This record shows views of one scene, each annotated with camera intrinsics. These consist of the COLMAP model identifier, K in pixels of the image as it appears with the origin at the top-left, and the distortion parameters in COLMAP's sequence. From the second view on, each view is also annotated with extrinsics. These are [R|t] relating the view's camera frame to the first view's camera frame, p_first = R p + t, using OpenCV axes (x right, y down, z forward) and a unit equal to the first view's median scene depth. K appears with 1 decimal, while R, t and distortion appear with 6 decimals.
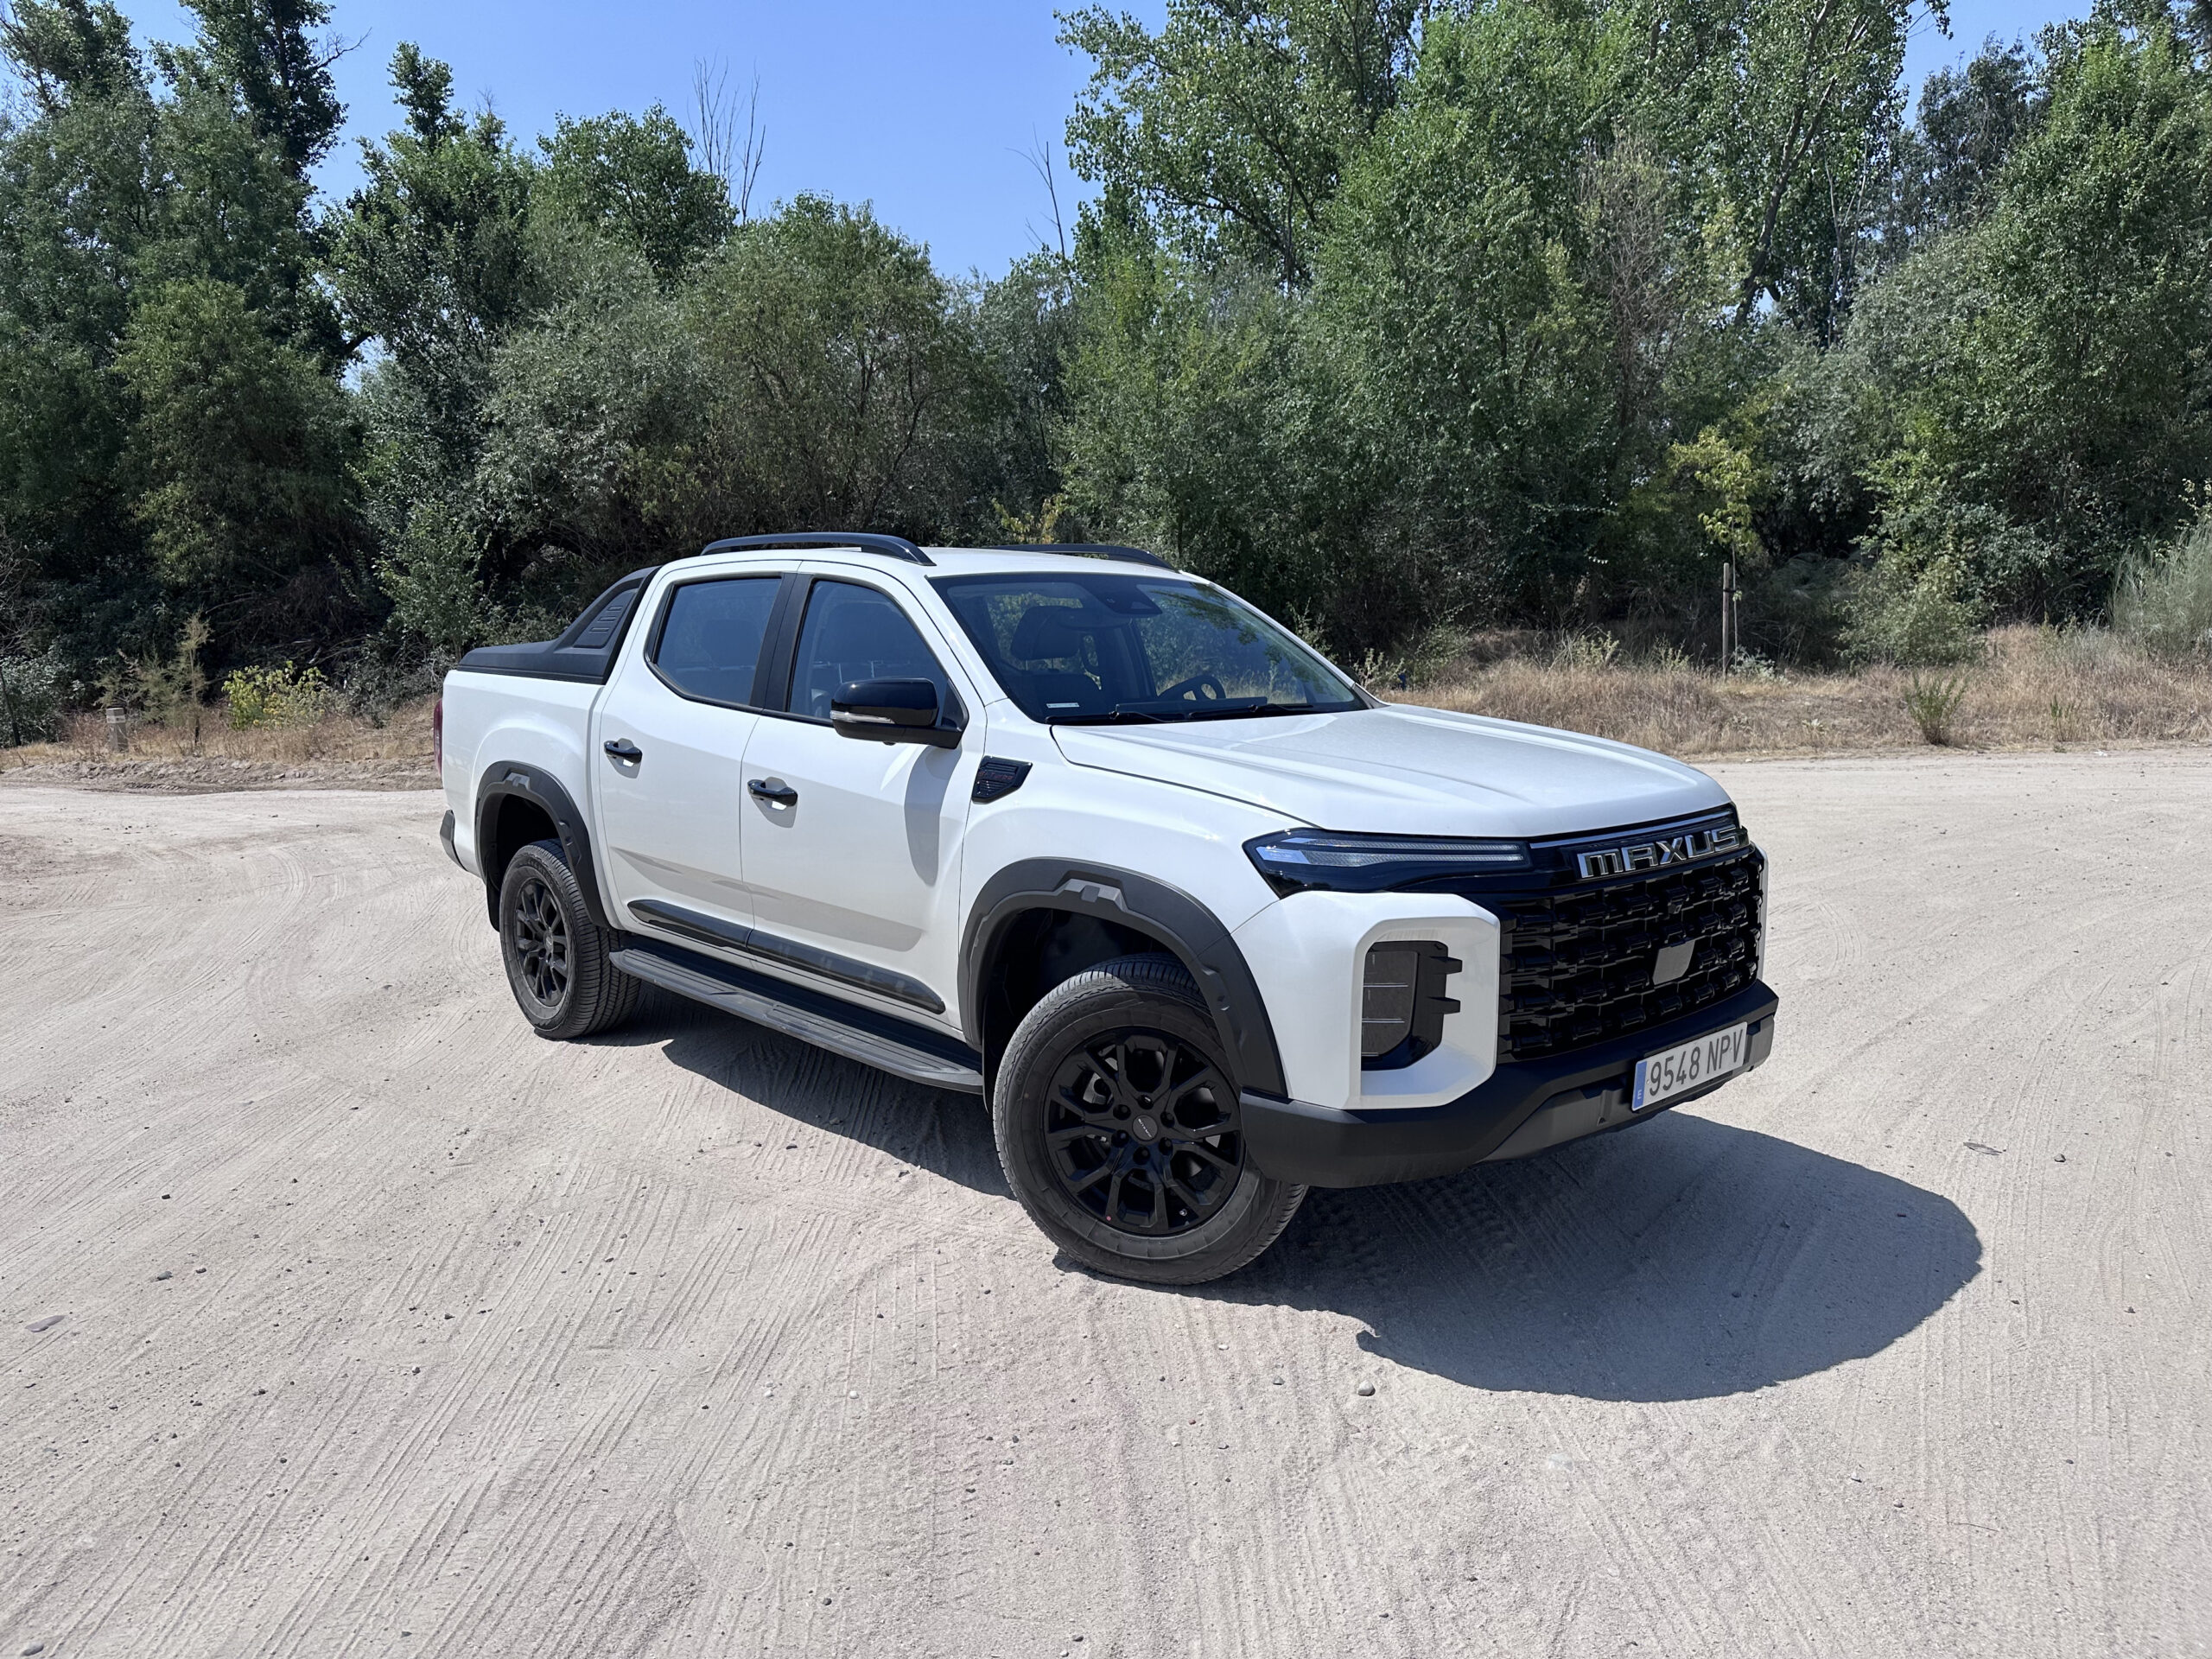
lens RADIAL K [[1600.6, 0, 1096.9], [0, 1600.6, 829.4], [0, 0, 1]] dist [-0.014135, 0.019271]
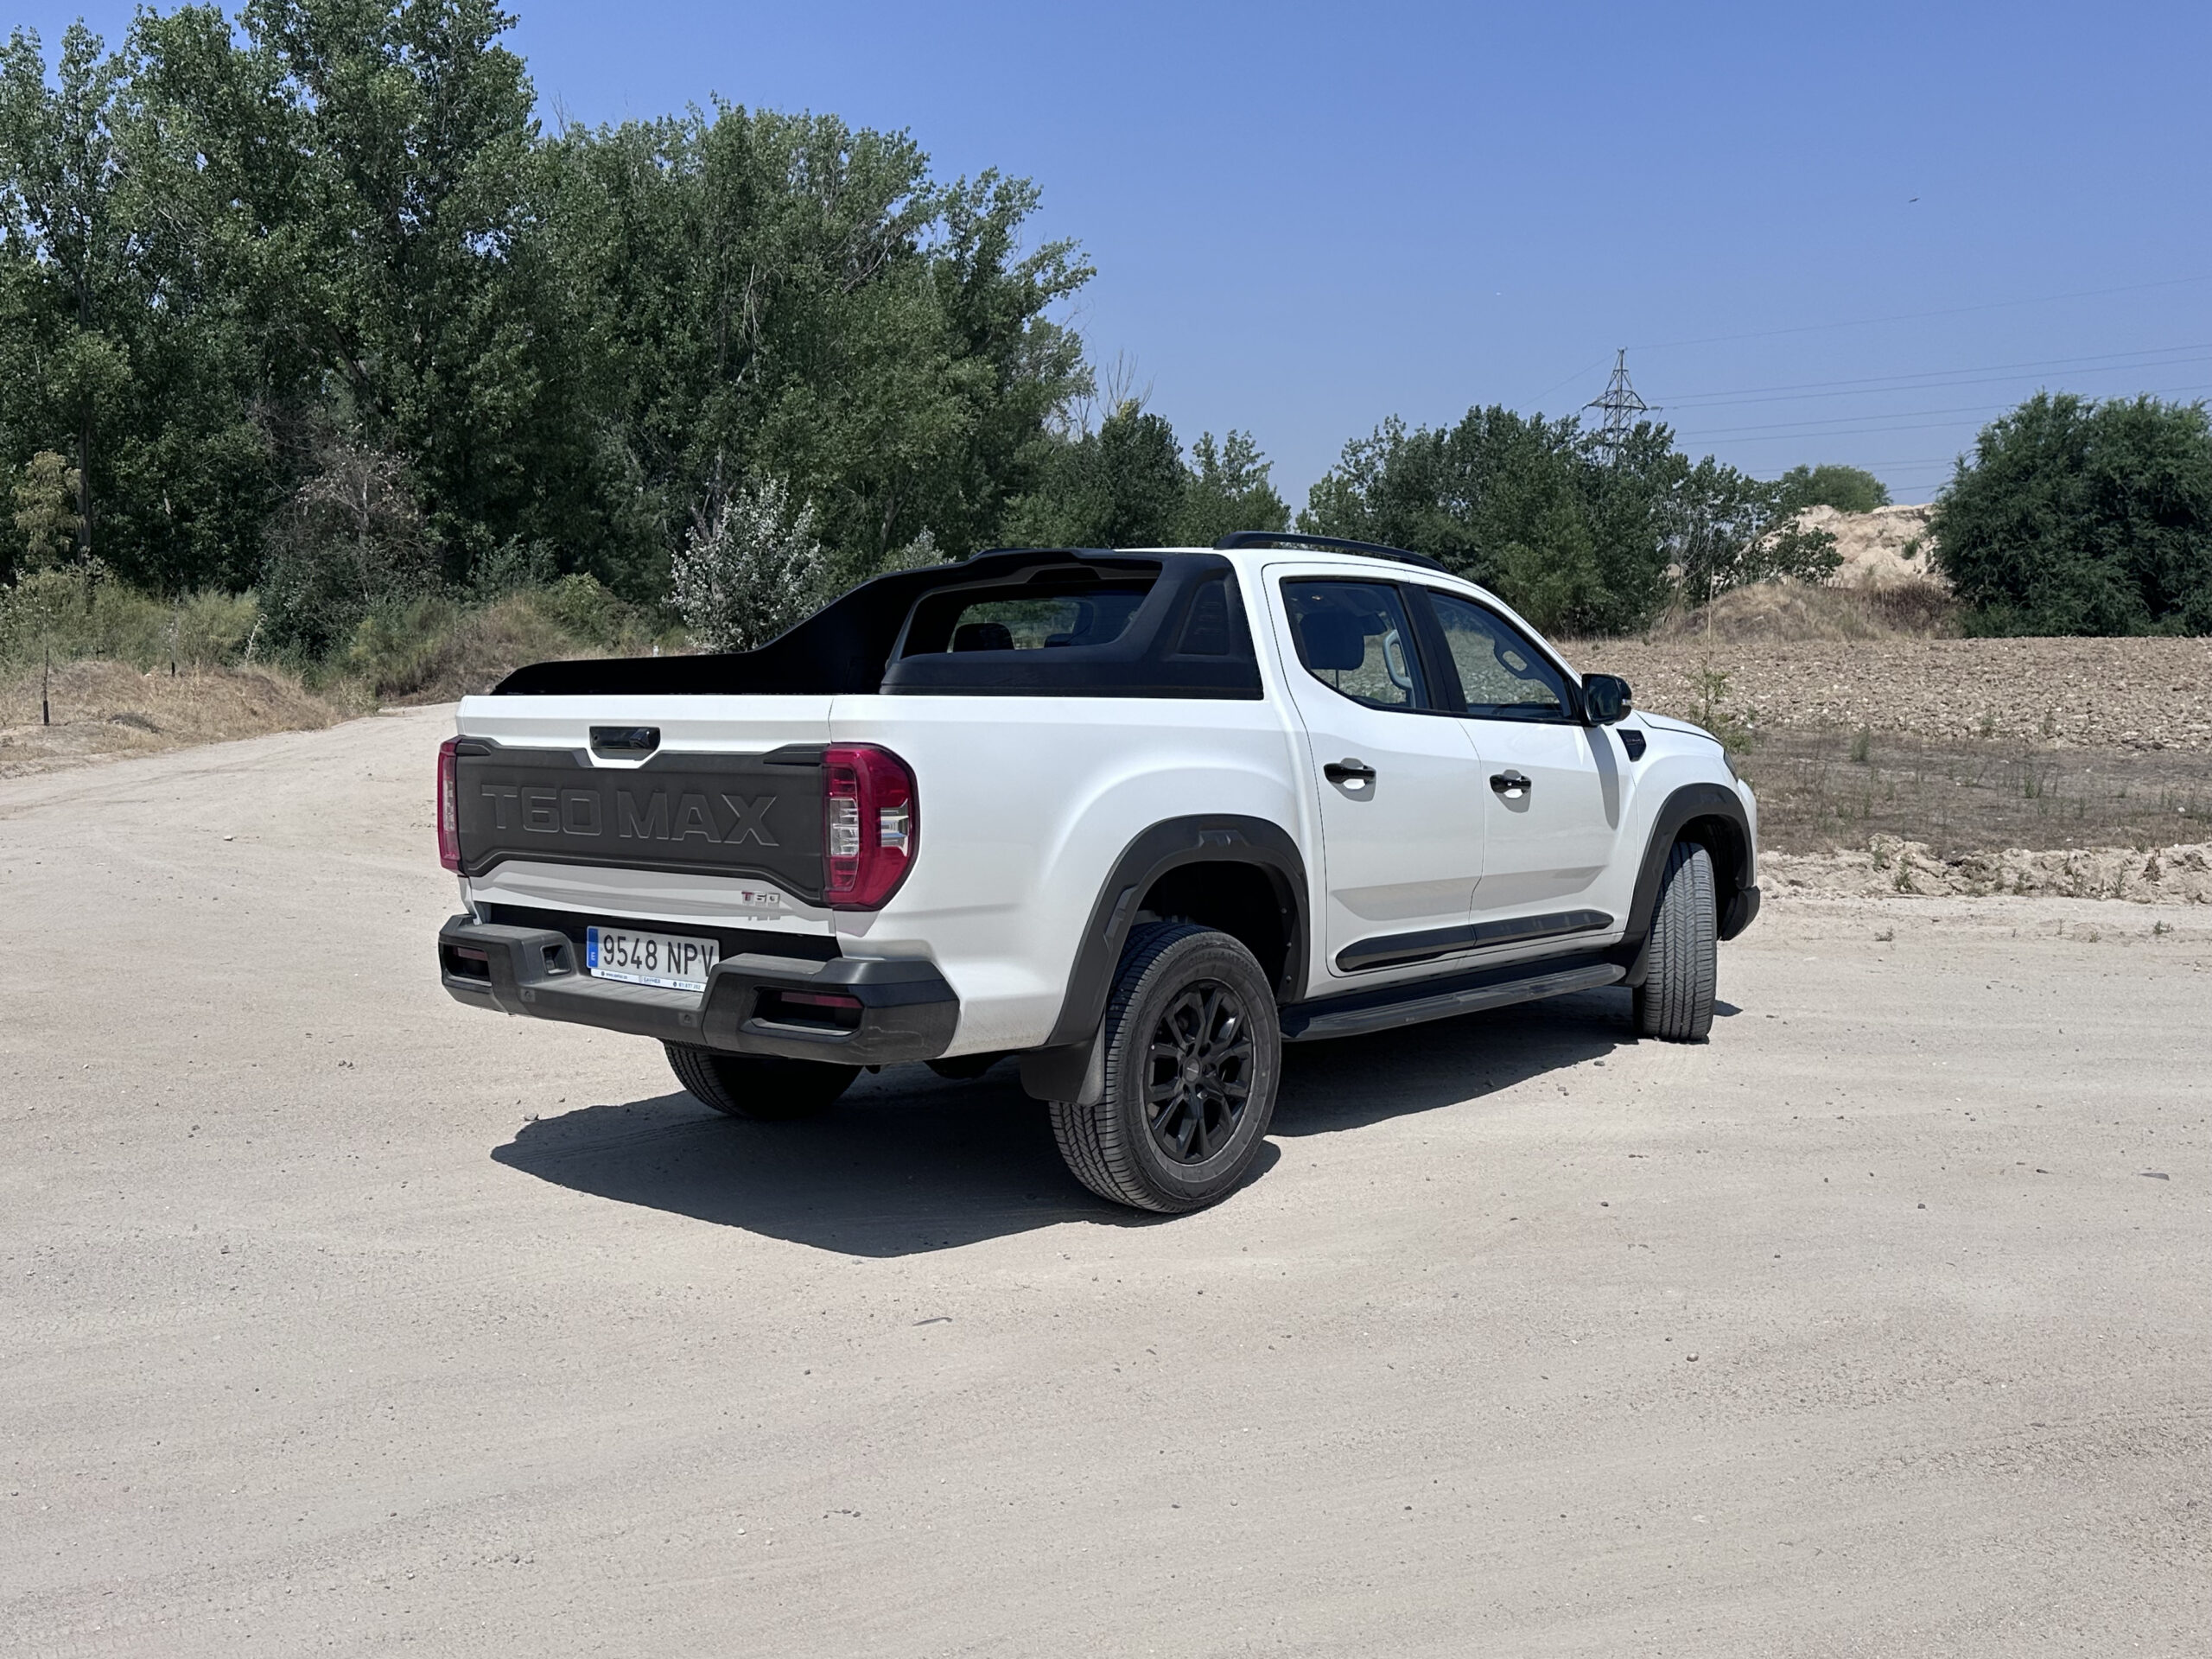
lens RADIAL K [[2121.5, 0, 1048.7], [0, 2121.5, 797.7], [0, 0, 1]] dist [0.054026, 0.000000]
pose [[-0.131913, -0.037951, 0.990535, -1.628352], [0.132514, 0.989623, 0.055563, -0.137924], [-0.982364, 0.138589, -0.125515, 1.524085]]
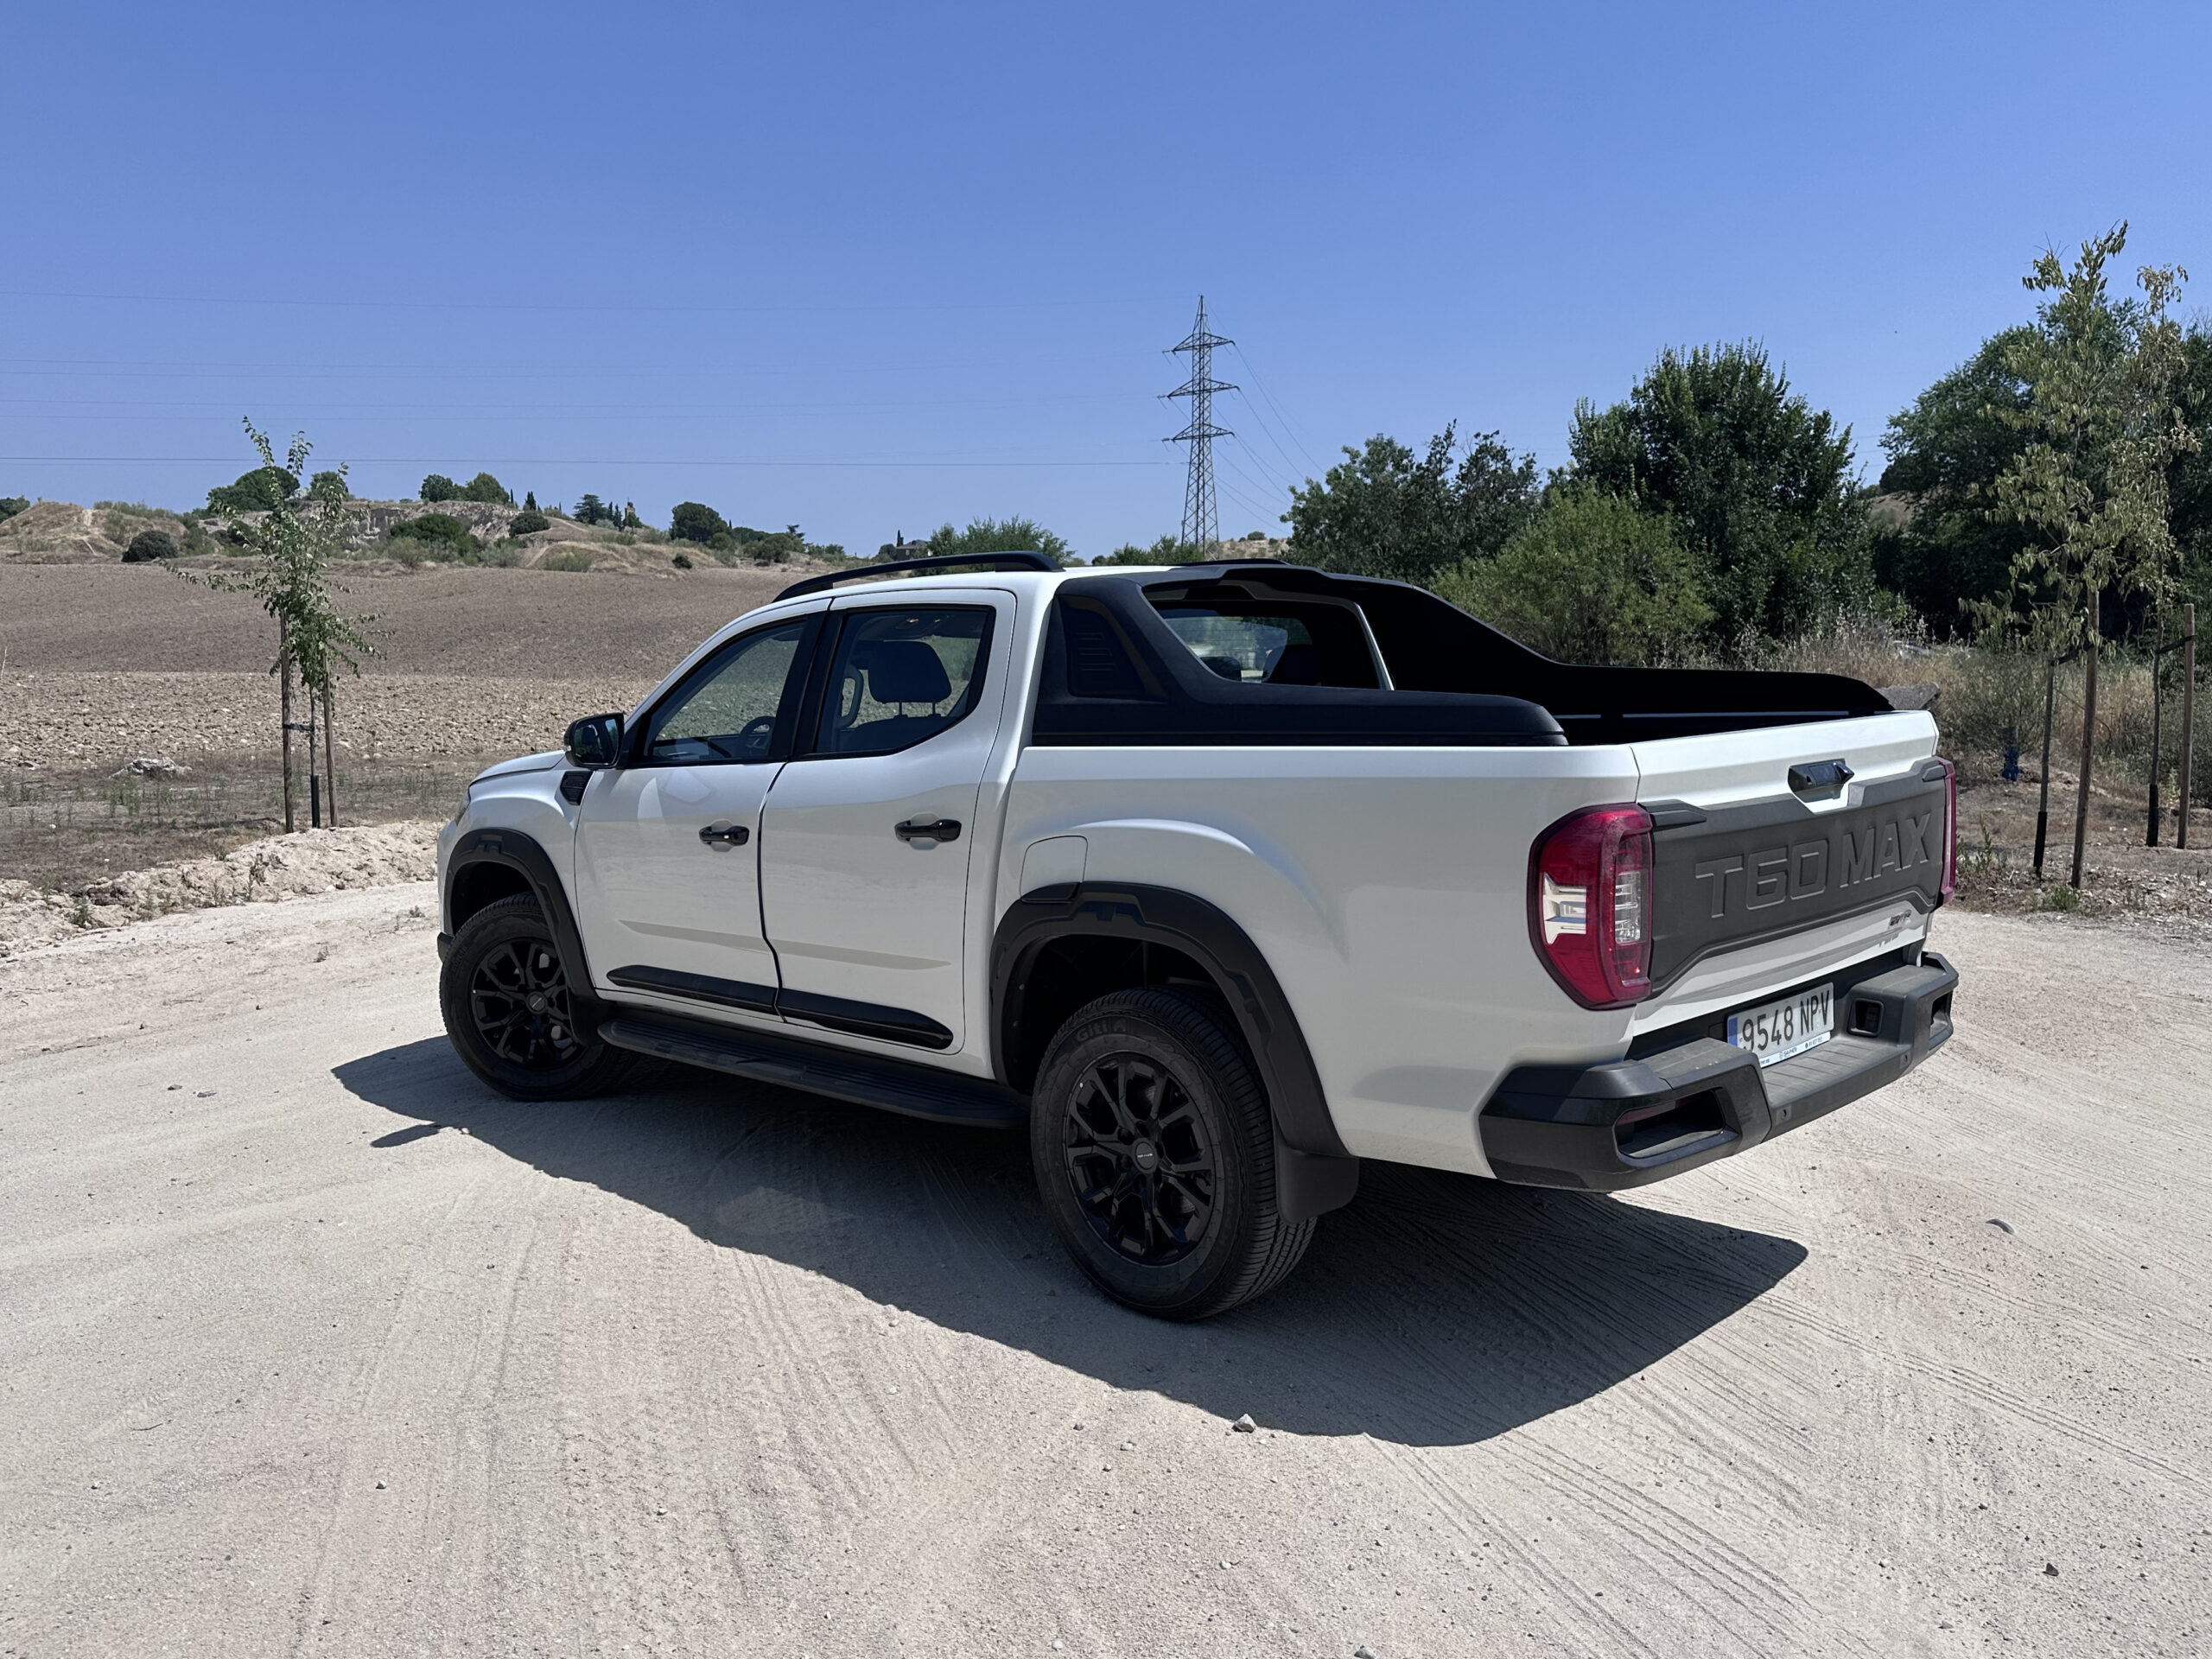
lens RADIAL K [[1781.1, 0, 1086.8], [0, 1781.1, 848.1], [0, 0, 1]] dist [0.034940, -0.029971]
pose [[-0.999070, 0.042490, -0.007365, -1.538384], [0.039605, 0.971637, 0.233136, -0.148191], [0.017062, 0.232627, -0.972416, 1.576642]]
